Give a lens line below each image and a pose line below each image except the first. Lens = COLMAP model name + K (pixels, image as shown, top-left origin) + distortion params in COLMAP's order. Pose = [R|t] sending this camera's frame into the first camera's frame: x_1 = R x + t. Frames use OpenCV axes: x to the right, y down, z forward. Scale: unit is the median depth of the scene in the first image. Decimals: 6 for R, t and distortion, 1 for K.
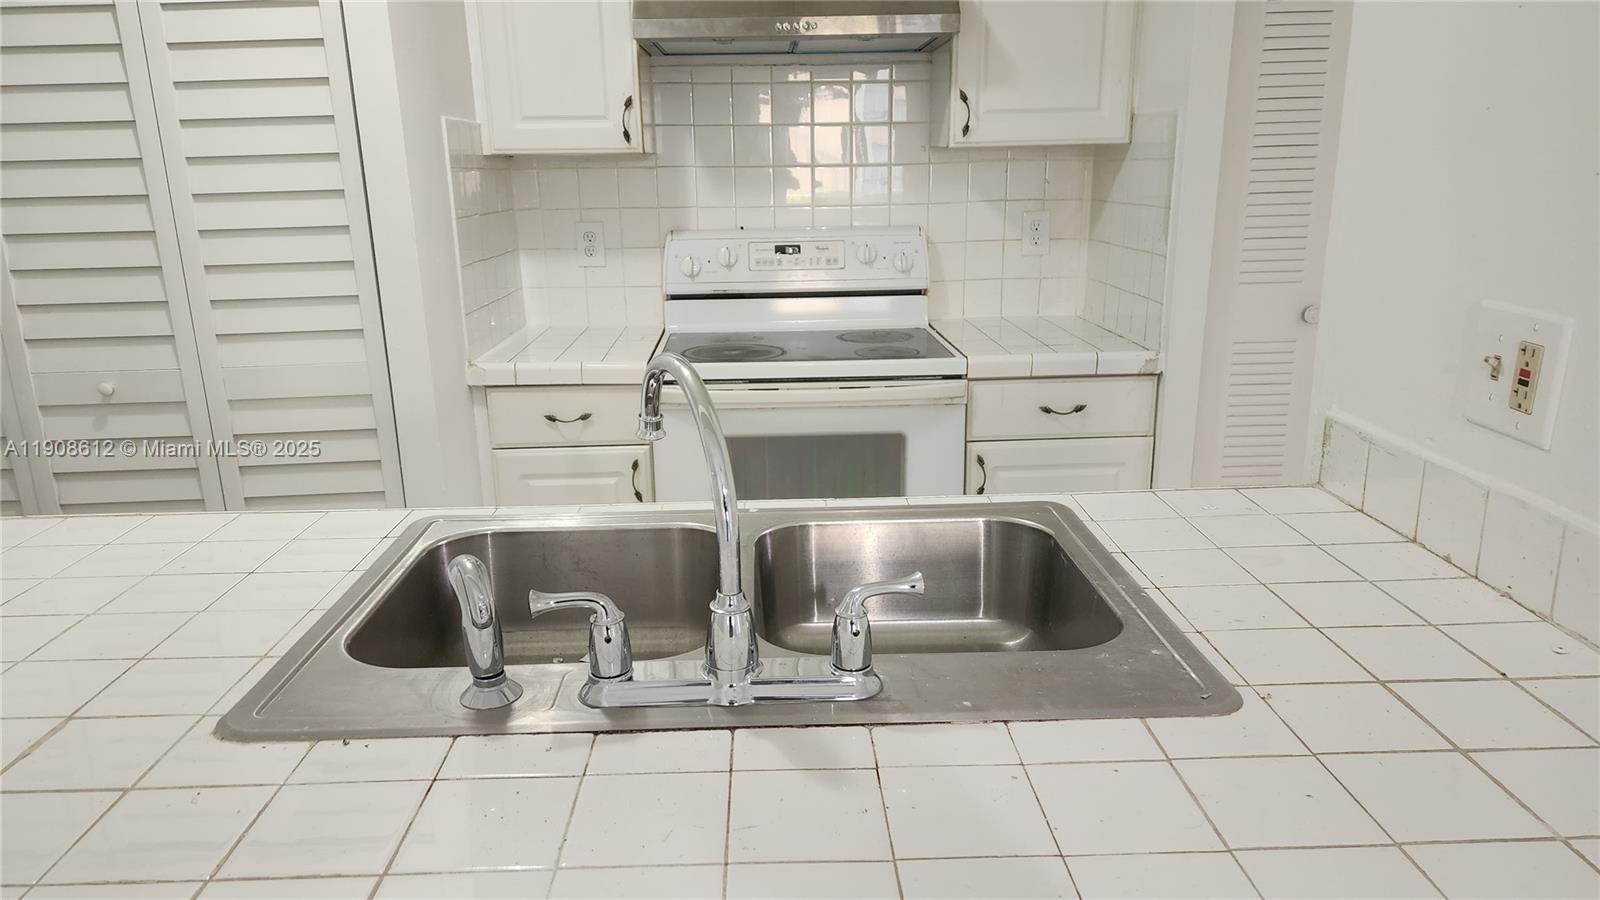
lens RADIAL K [[1074.1, 0, 792.6], [0, 1074.1, 462.0], [0, 0, 1]] dist [0.044682, -0.007825]
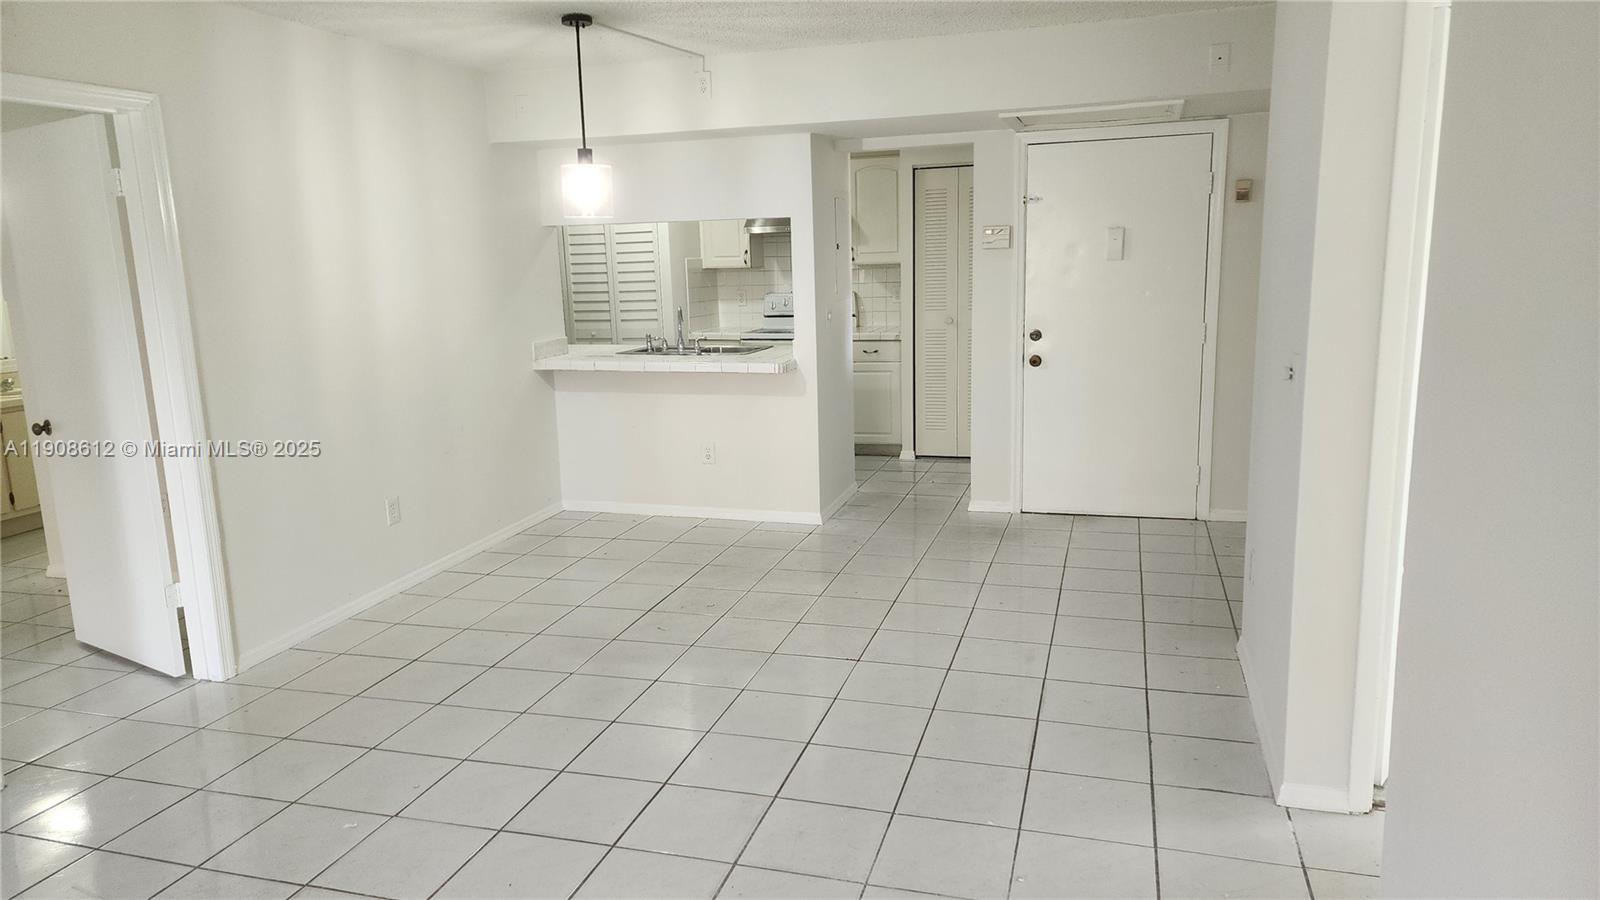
lens RADIAL K [[1074.1, 0, 803.2], [0, 1074.1, 447.8], [0, 0, 1]] dist [0.044682, -0.007825]
pose [[0.941360, 0.048098, -0.333958, 0.946913], [-0.074432, 0.995006, -0.066504, 0.373653], [0.329092, 0.087462, 0.940239, -1.602213]]
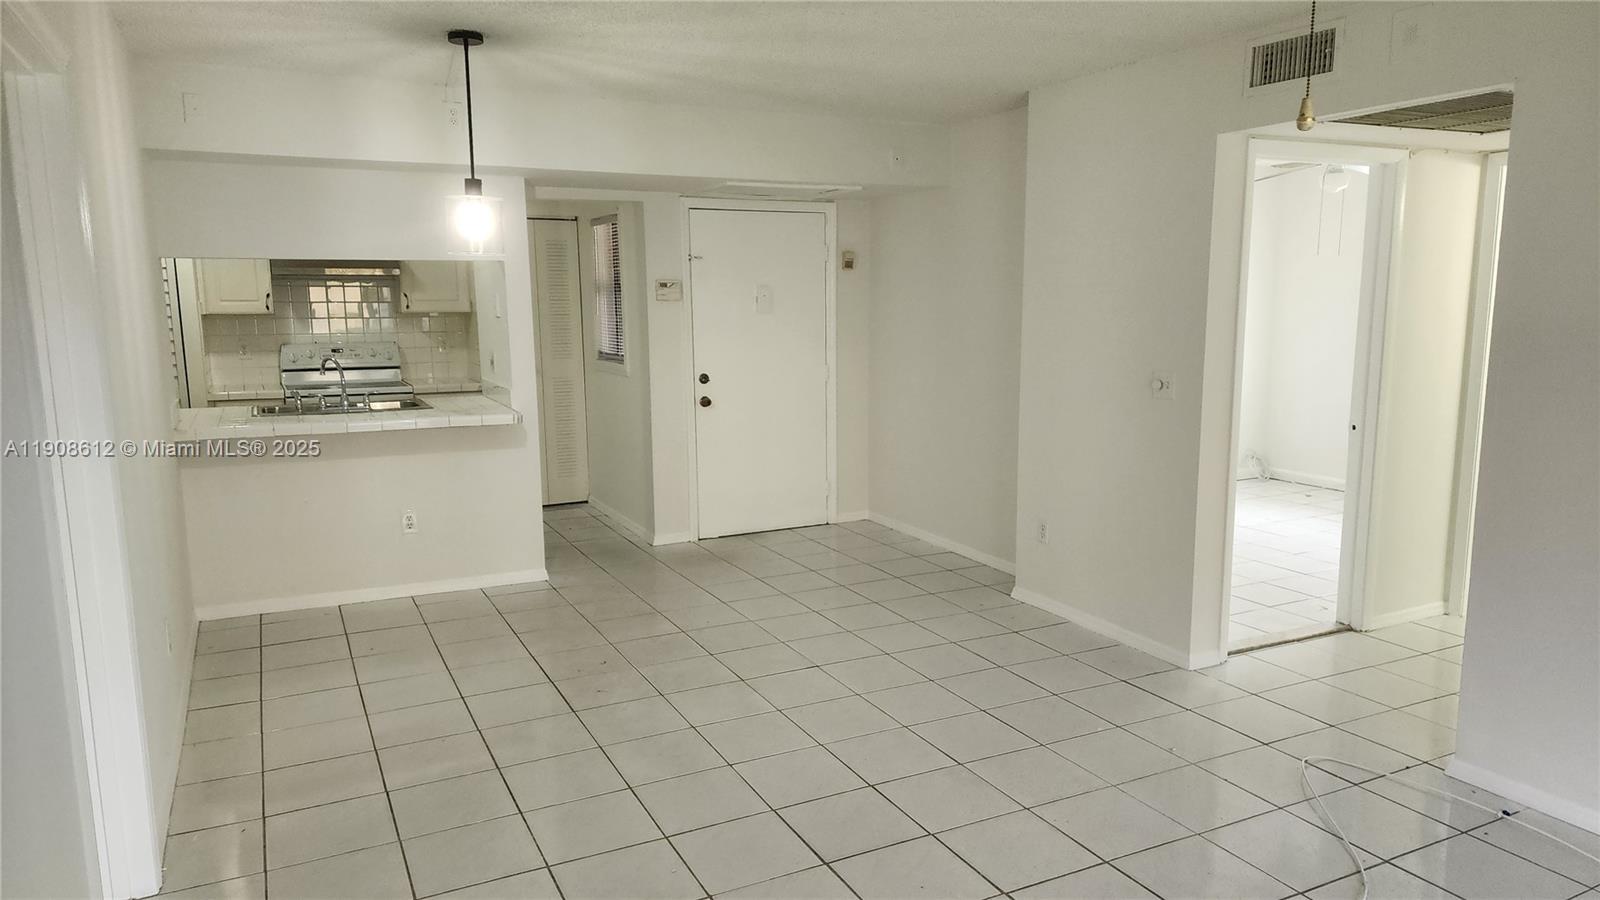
lens RADIAL K [[1074.1, 0, 812.1], [0, 1074.1, 453.6], [0, 0, 1]] dist [0.044682, -0.007825]
pose [[0.907413, -0.049291, 0.417339, -0.065300], [0.100617, 0.989696, -0.101878, 0.401782], [-0.408017, 0.134437, 0.903022, -1.670942]]
